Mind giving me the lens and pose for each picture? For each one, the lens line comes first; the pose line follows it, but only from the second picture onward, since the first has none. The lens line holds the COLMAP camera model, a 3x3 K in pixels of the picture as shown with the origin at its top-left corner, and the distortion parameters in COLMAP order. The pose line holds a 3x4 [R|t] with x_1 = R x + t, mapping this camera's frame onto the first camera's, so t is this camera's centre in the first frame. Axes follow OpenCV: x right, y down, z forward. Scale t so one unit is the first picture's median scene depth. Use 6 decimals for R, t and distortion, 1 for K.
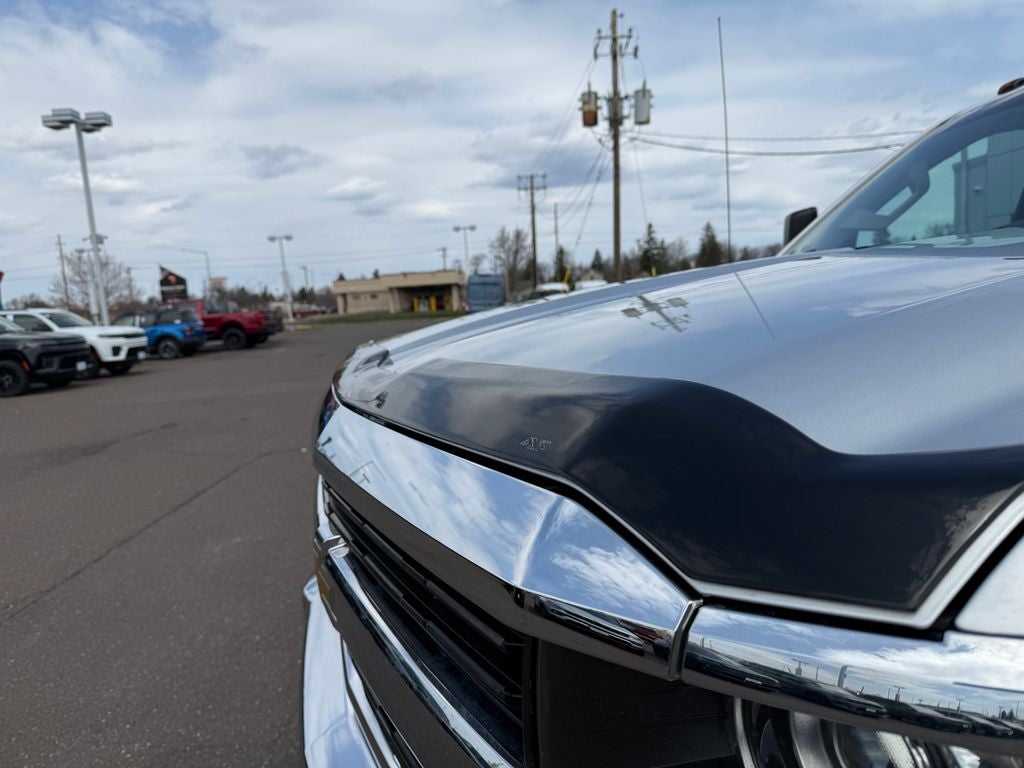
lens RADIAL K [[746.5, 0, 511.3], [0, 746.5, 376.5], [0, 0, 1]] dist [-0.011209, -0.005945]
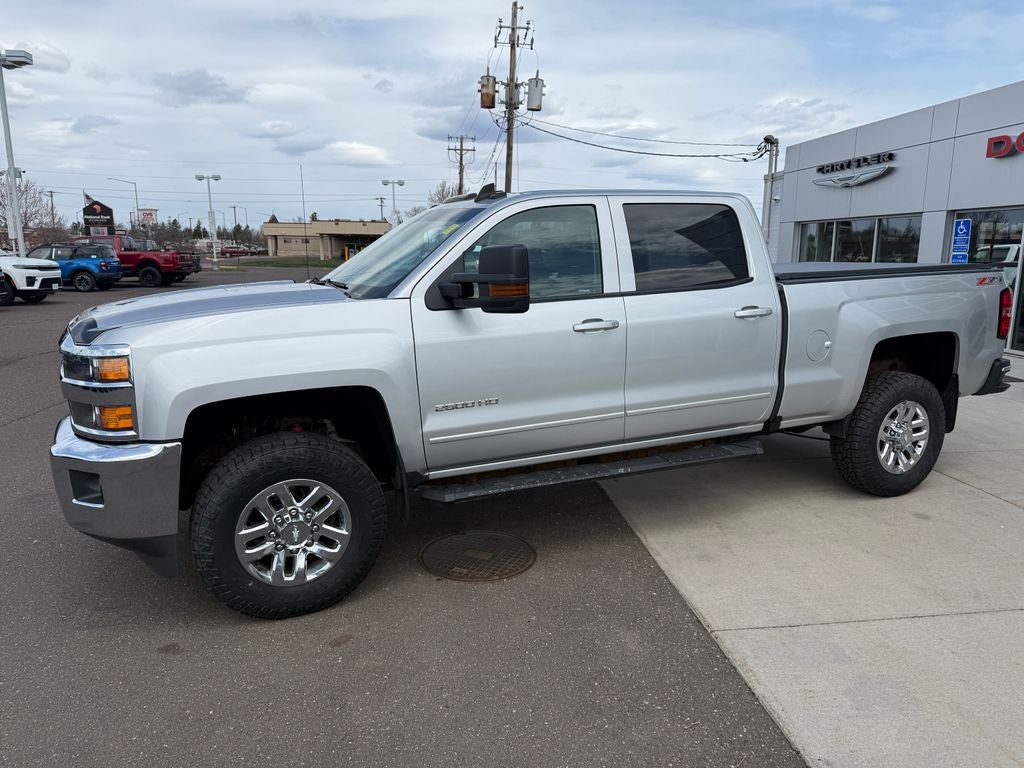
lens RADIAL K [[731.0, 0, 512.0], [0, 731.0, 384.0], [0, 0, 1]] dist [-0.001154, -0.007183]
pose [[0.993892, 0.060453, 0.092325, 0.065821], [-0.066840, 0.995462, 0.067733, -0.002913], [-0.087811, -0.073490, 0.993423, -0.111296]]
